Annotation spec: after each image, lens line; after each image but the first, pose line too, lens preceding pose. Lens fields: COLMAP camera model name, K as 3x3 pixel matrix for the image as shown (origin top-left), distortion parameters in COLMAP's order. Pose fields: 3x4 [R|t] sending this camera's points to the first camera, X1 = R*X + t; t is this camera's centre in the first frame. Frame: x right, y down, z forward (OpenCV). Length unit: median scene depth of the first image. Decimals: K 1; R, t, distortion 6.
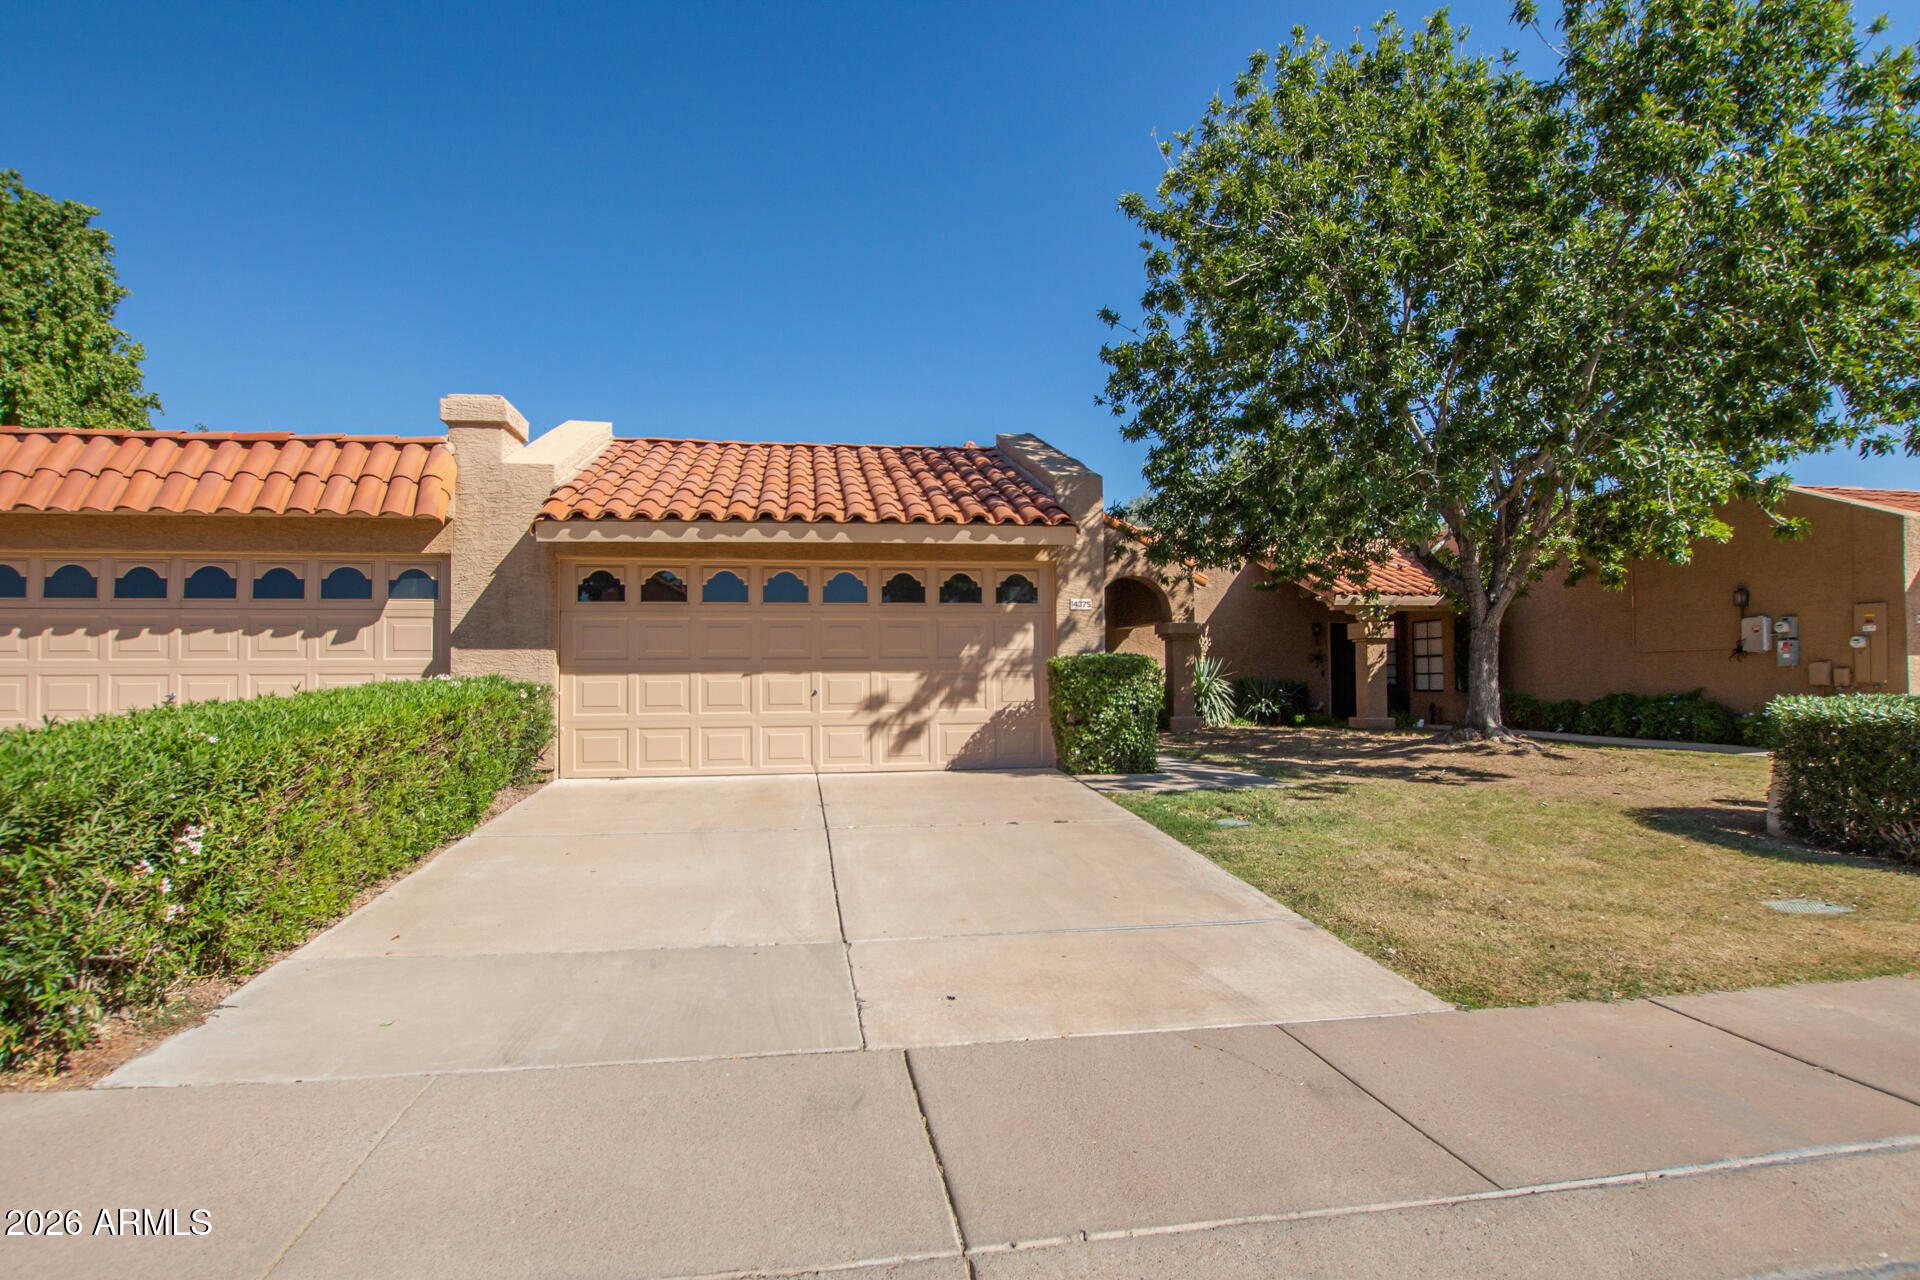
lens RADIAL K [[941.3, 0, 964.2], [0, 941.3, 641.5], [0, 0, 1]] dist [-0.023424, 0.000709]
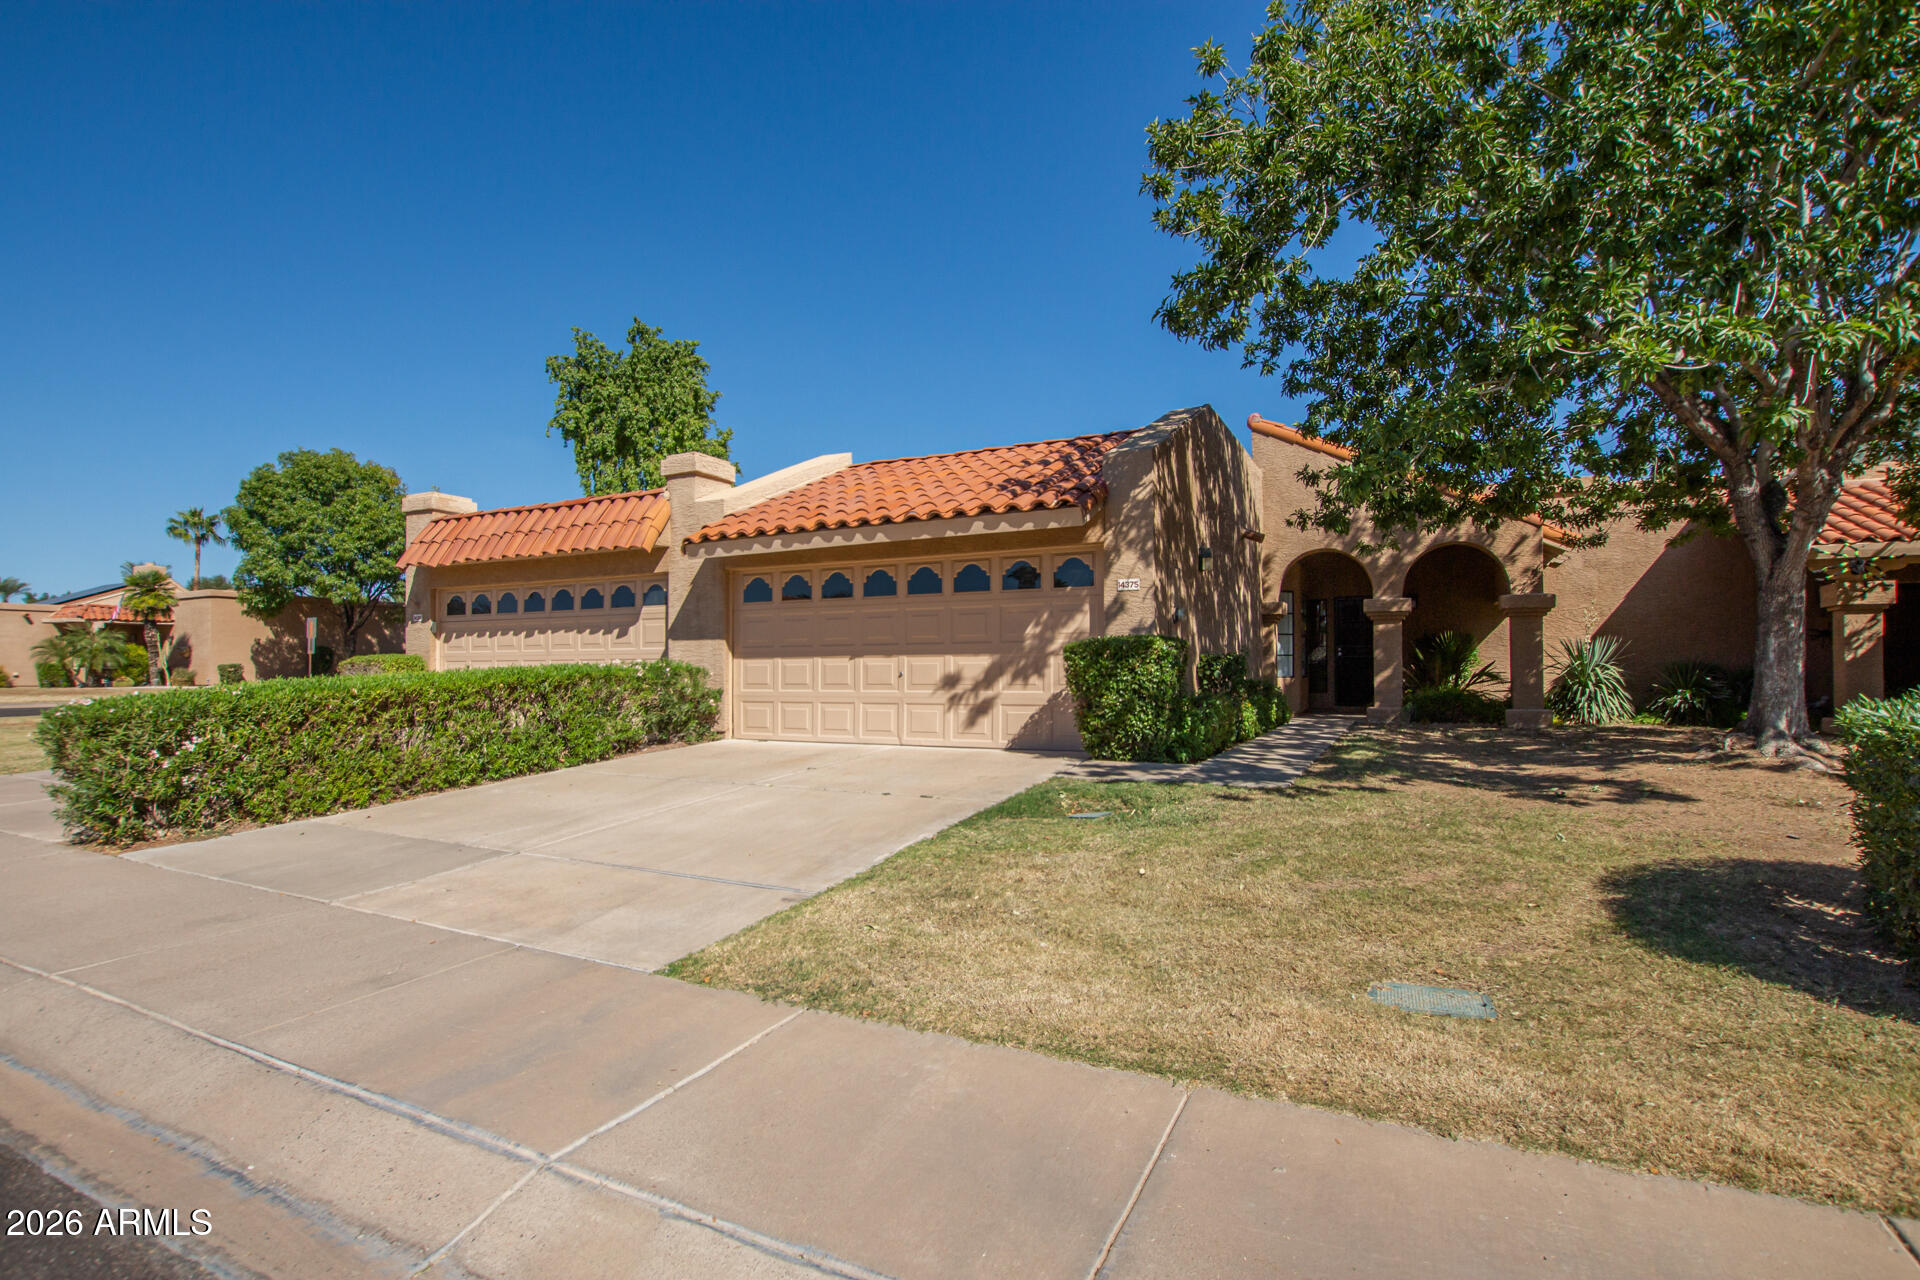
lens RADIAL K [[912.3, 0, 957.5], [0, 912.3, 643.2], [0, 0, 1]] dist [-0.022592, -0.000148]
pose [[0.812559, -0.012700, -0.582741, 0.572496], [0.022426, 0.999704, 0.009484, 0.008196], [0.582447, -0.020775, 0.812603, 0.151141]]
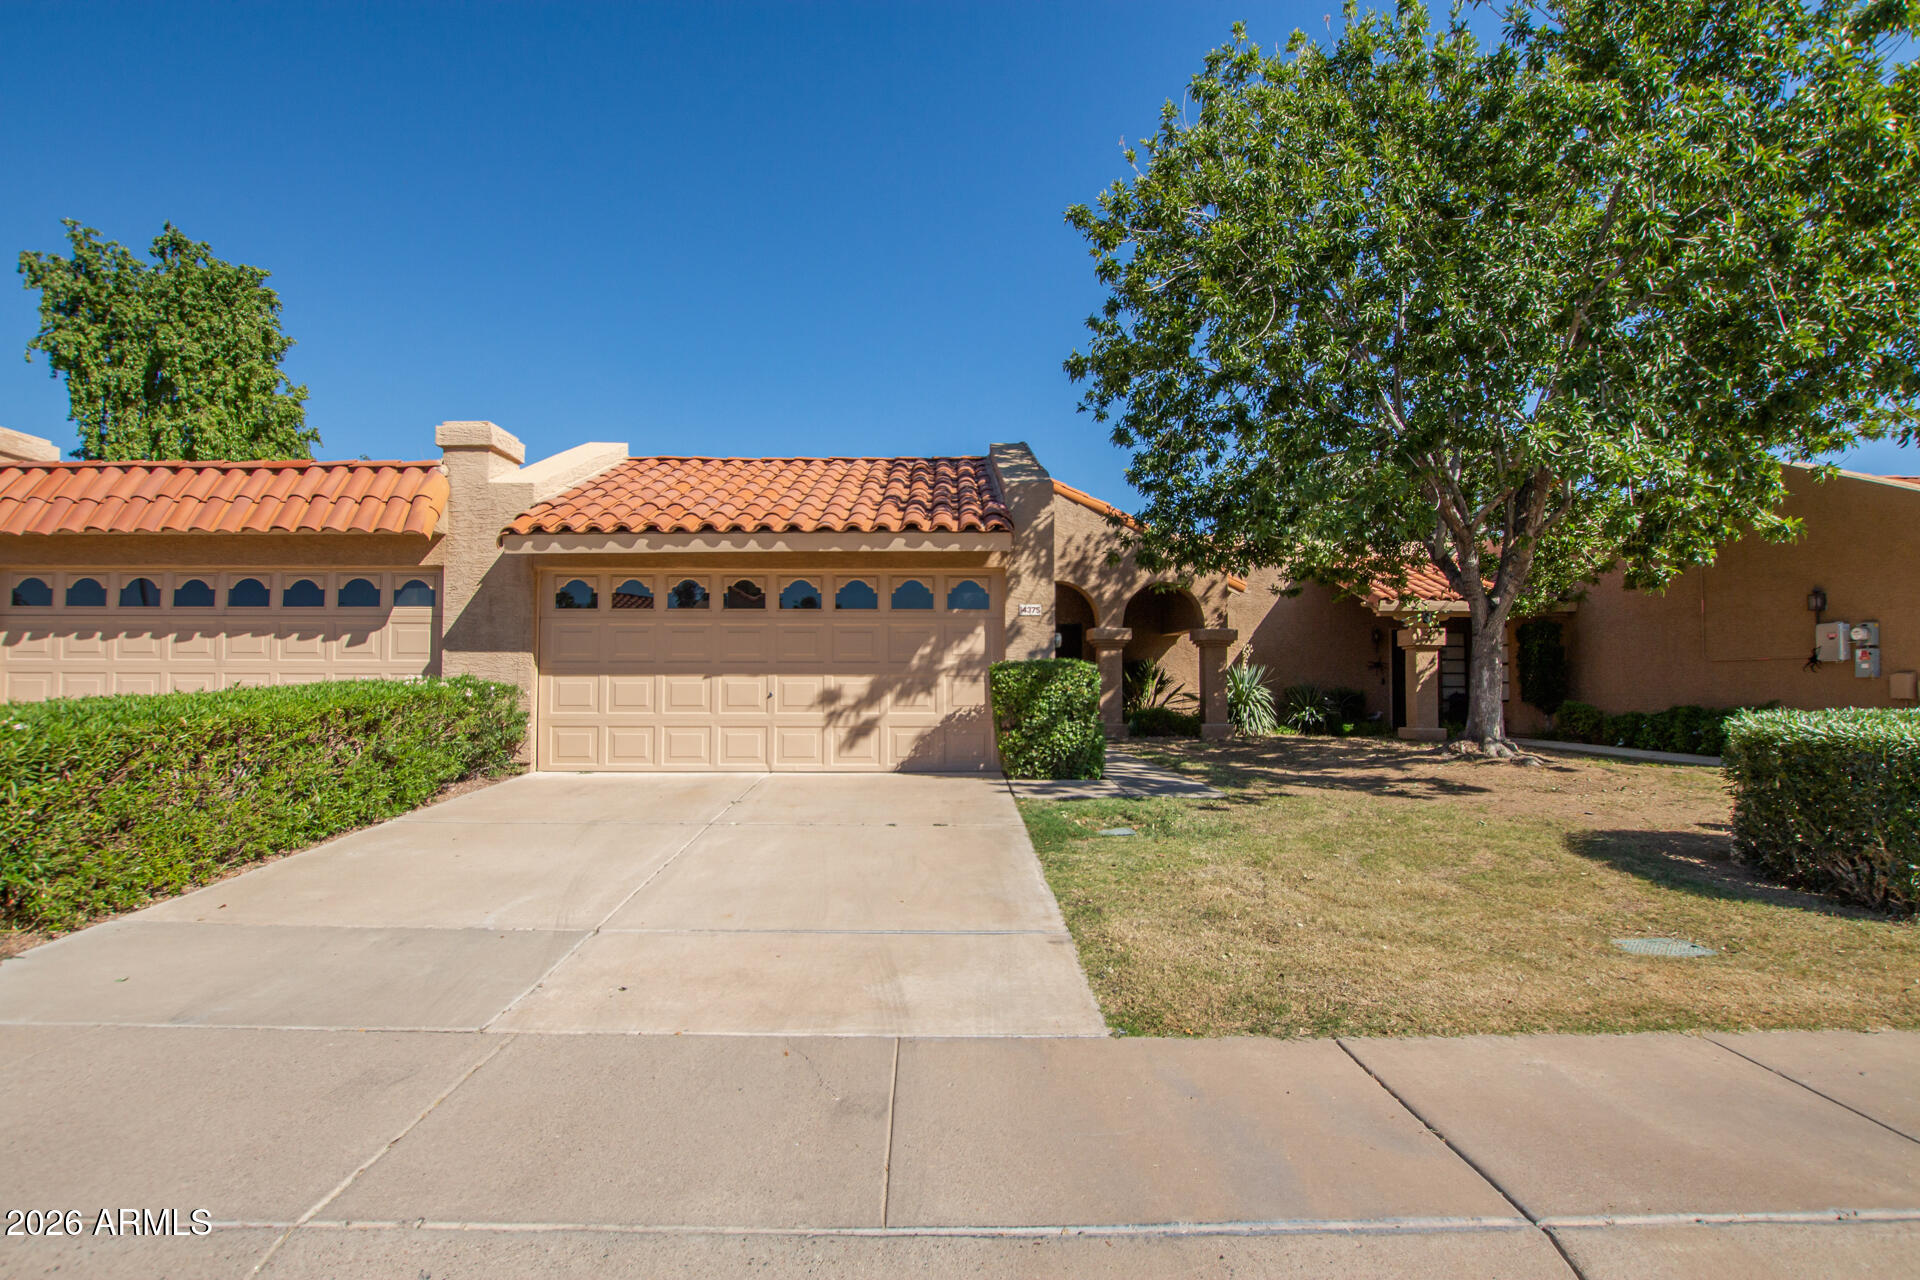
lens RADIAL K [[912.3, 0, 957.5], [0, 912.3, 643.2], [0, 0, 1]] dist [-0.022592, -0.000148]
pose [[0.989533, 0.002711, -0.144280, 0.205088], [-0.003428, 0.999983, -0.004725, 0.000997], [0.144265, 0.005170, 0.989526, 0.026440]]
